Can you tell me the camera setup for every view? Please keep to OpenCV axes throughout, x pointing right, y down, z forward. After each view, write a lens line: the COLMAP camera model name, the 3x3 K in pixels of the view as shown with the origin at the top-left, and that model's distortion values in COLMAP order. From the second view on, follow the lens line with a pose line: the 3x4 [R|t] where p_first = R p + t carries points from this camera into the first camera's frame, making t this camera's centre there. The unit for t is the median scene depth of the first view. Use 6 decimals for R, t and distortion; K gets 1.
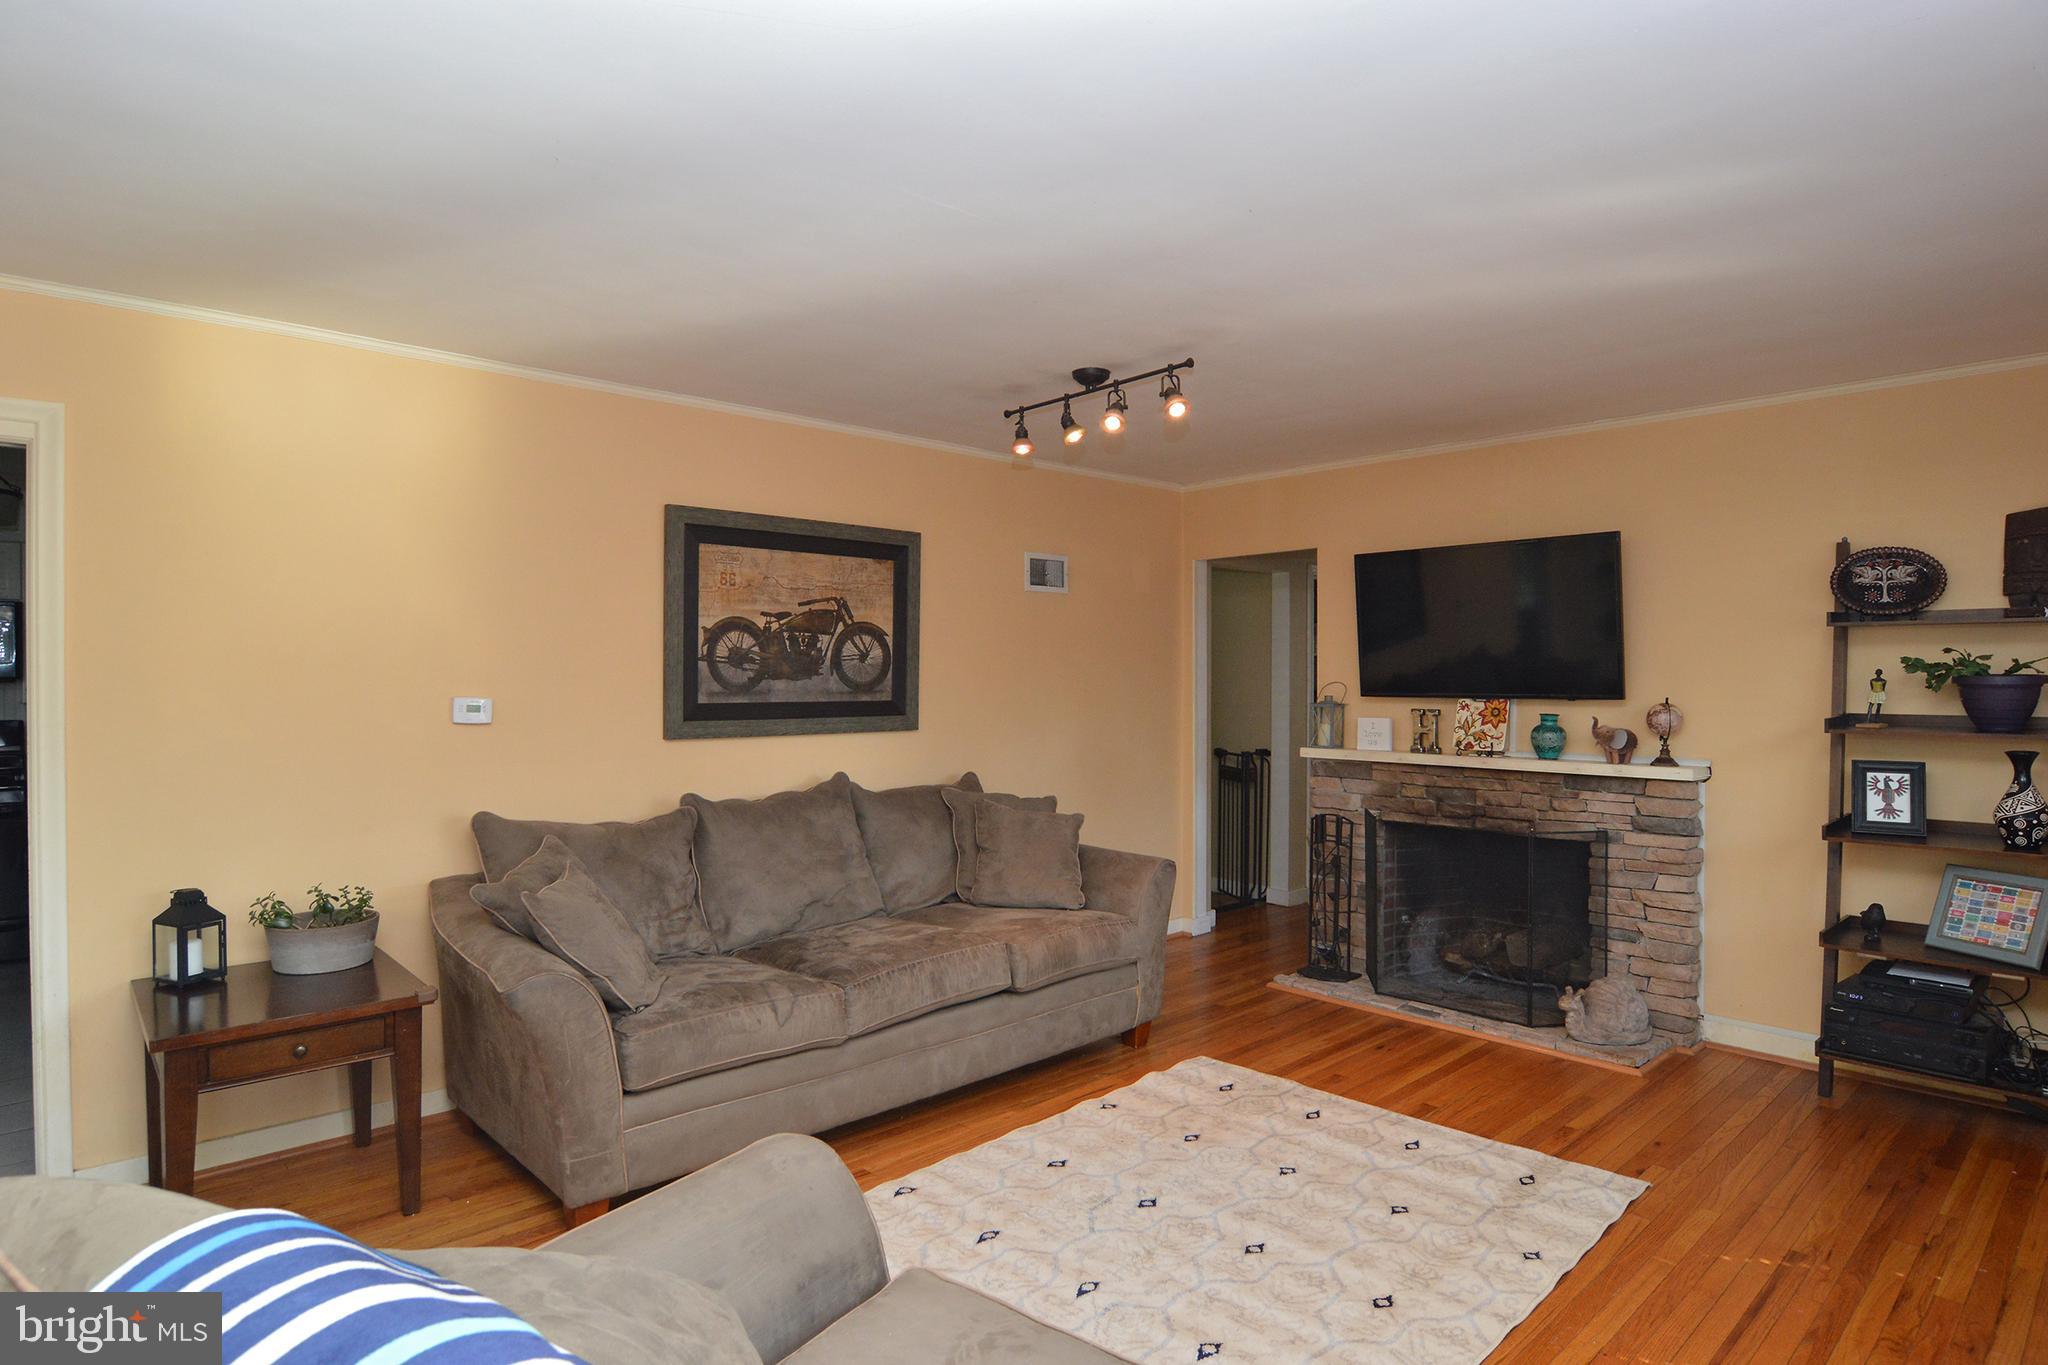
lens RADIAL K [[1125.2, 0, 1033.5], [0, 1125.2, 695.8], [0, 0, 1]] dist [-0.003943, -0.012922]
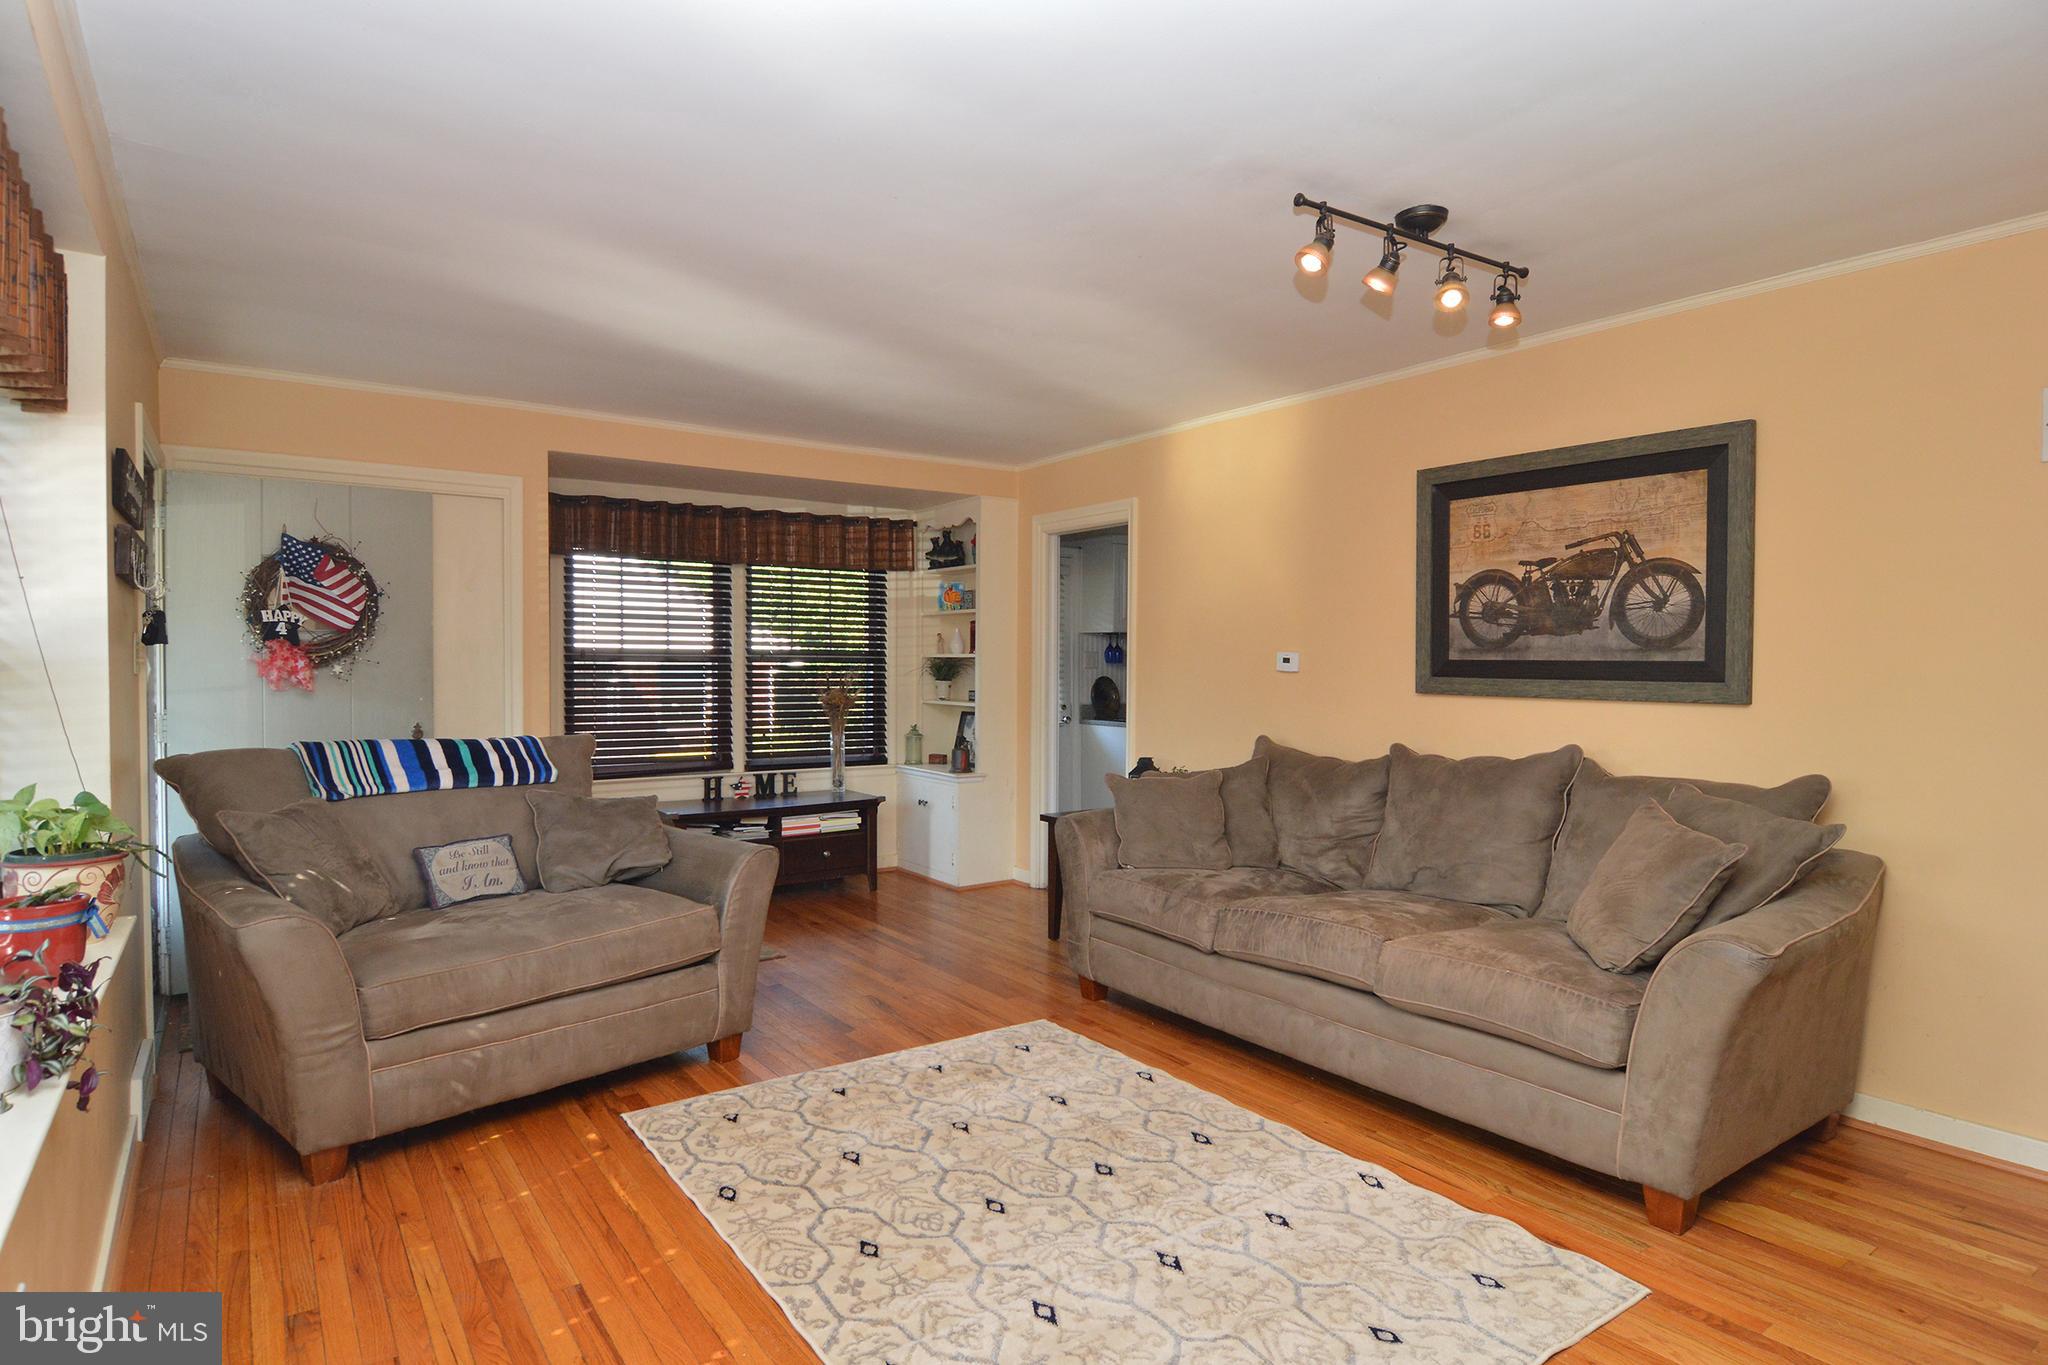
lens RADIAL K [[1116.8, 0, 980.4], [0, 1116.8, 691.1], [0, 0, 1]] dist [0.000661, -0.000444]
pose [[-0.168593, 0.026278, -0.985335, 0.727647], [-0.022847, 0.999272, 0.030558, 0.013180], [0.985421, 0.027664, -0.167870, 0.720096]]
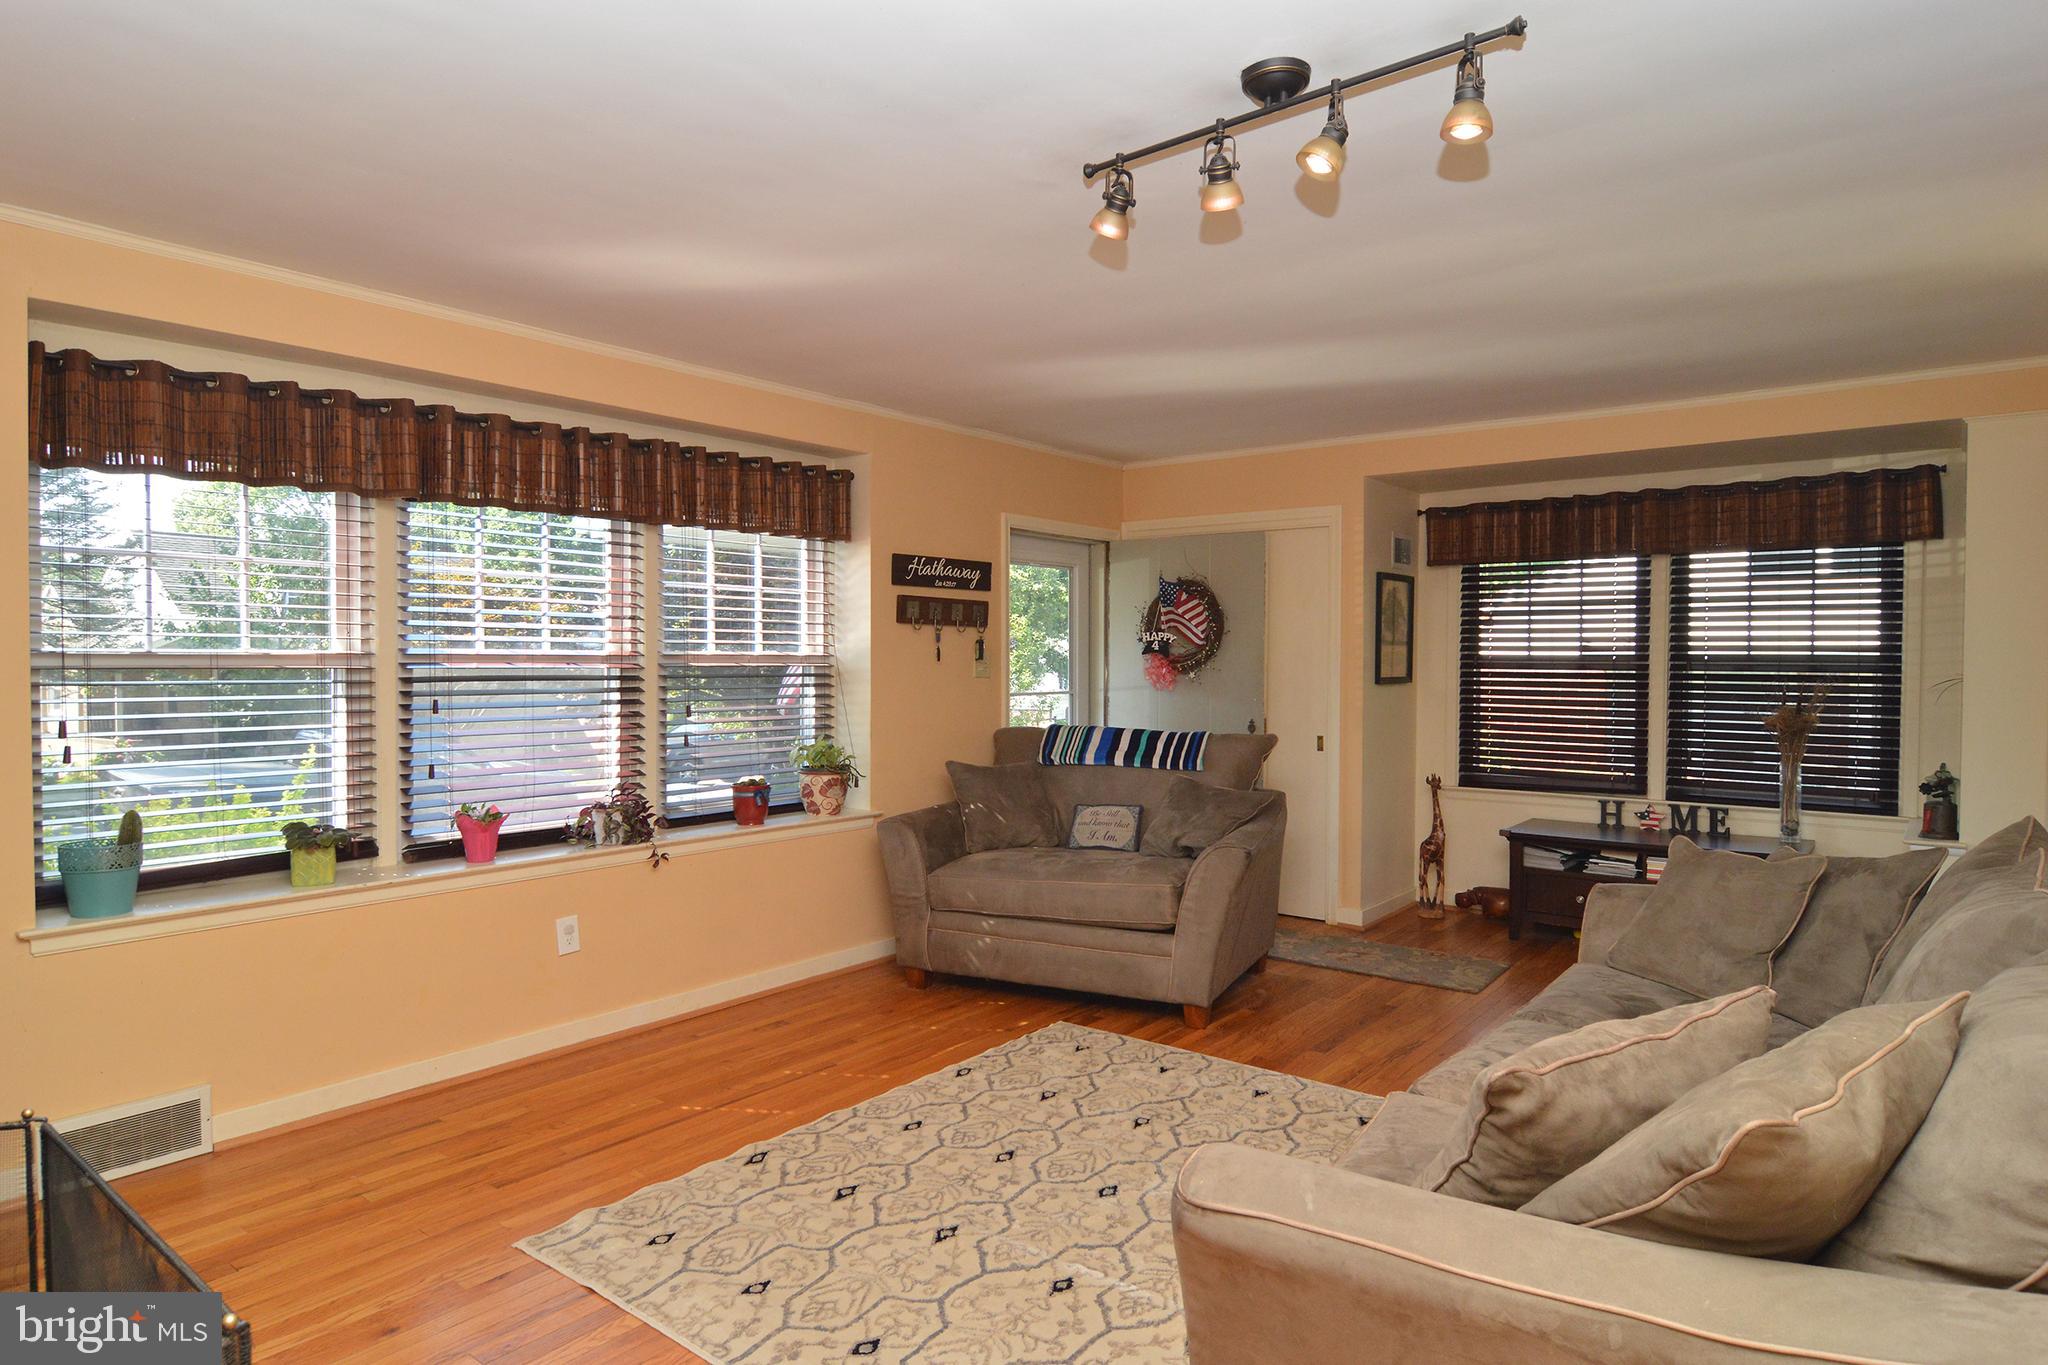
lens RADIAL K [[1158.1, 0, 1022.8], [0, 1158.1, 691.2], [0, 0, 1]] dist [-0.000885, -0.014610]
pose [[-0.990046, 0.004796, -0.140666, 0.218818], [-0.002218, 0.998764, 0.049664, -0.011931], [0.140730, 0.049482, -0.988811, 1.334534]]
